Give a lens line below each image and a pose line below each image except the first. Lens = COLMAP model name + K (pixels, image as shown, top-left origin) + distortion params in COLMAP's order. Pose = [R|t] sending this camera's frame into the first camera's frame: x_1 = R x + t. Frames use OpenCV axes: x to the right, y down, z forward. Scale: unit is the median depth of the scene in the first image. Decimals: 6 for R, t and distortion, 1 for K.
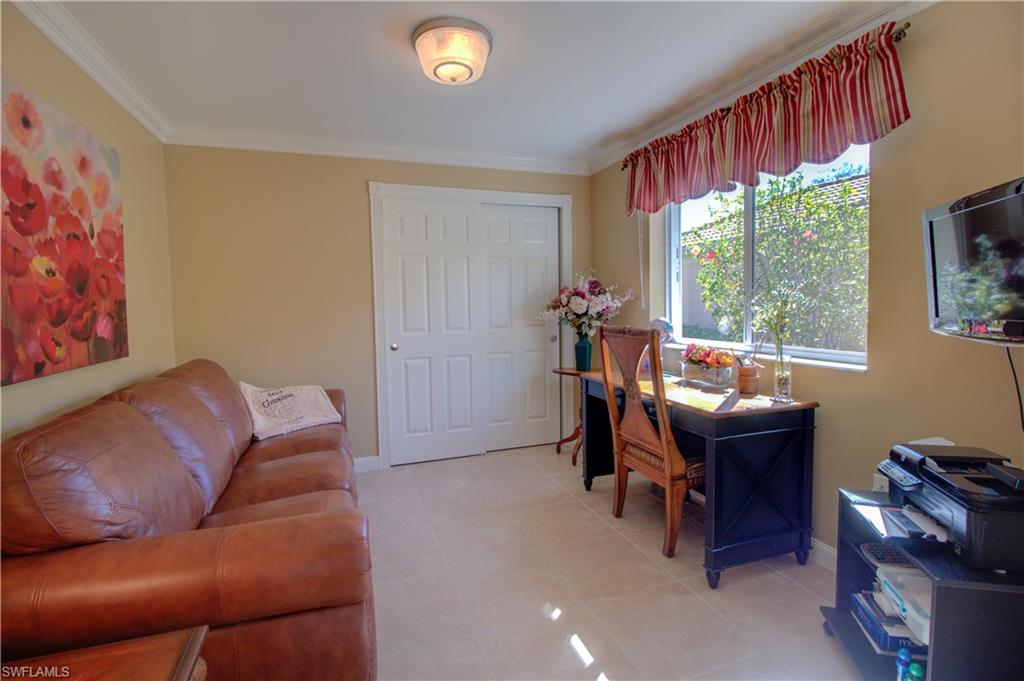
lens RADIAL K [[471.8, 0, 508.4], [0, 471.8, 327.0], [0, 0, 1]] dist [-0.001044, -0.013888]
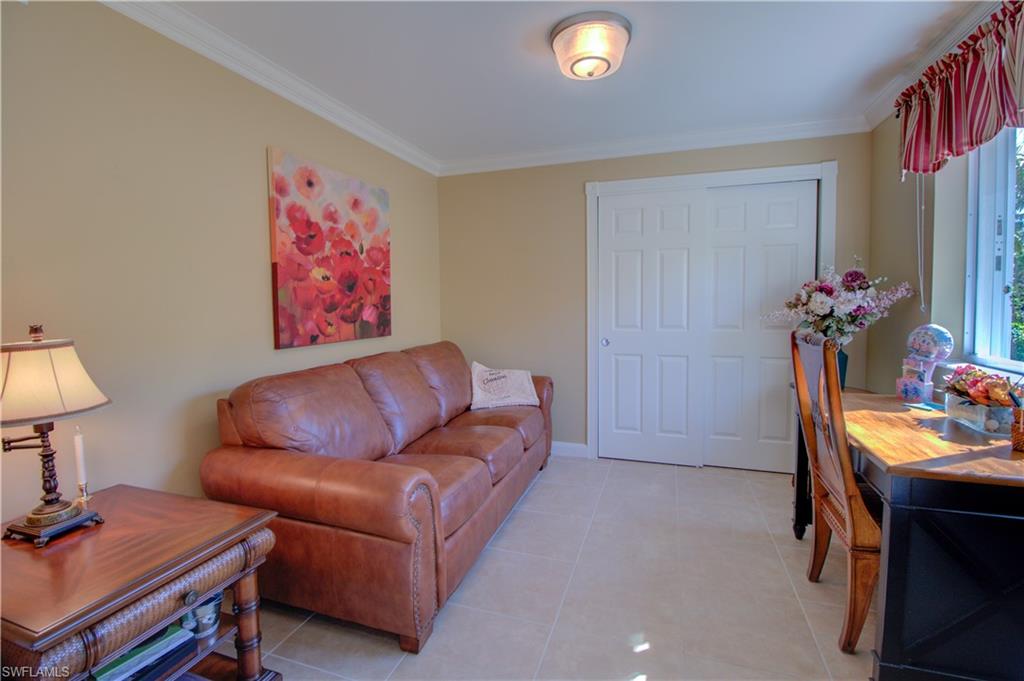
lens RADIAL K [[471.8, 0, 508.4], [0, 471.8, 327.0], [0, 0, 1]] dist [-0.001044, -0.013888]
pose [[0.779931, 0.045410, -0.624215, 0.373520], [-0.037830, 0.998961, 0.025405, -0.013052], [0.624721, 0.003800, 0.780839, 0.116378]]
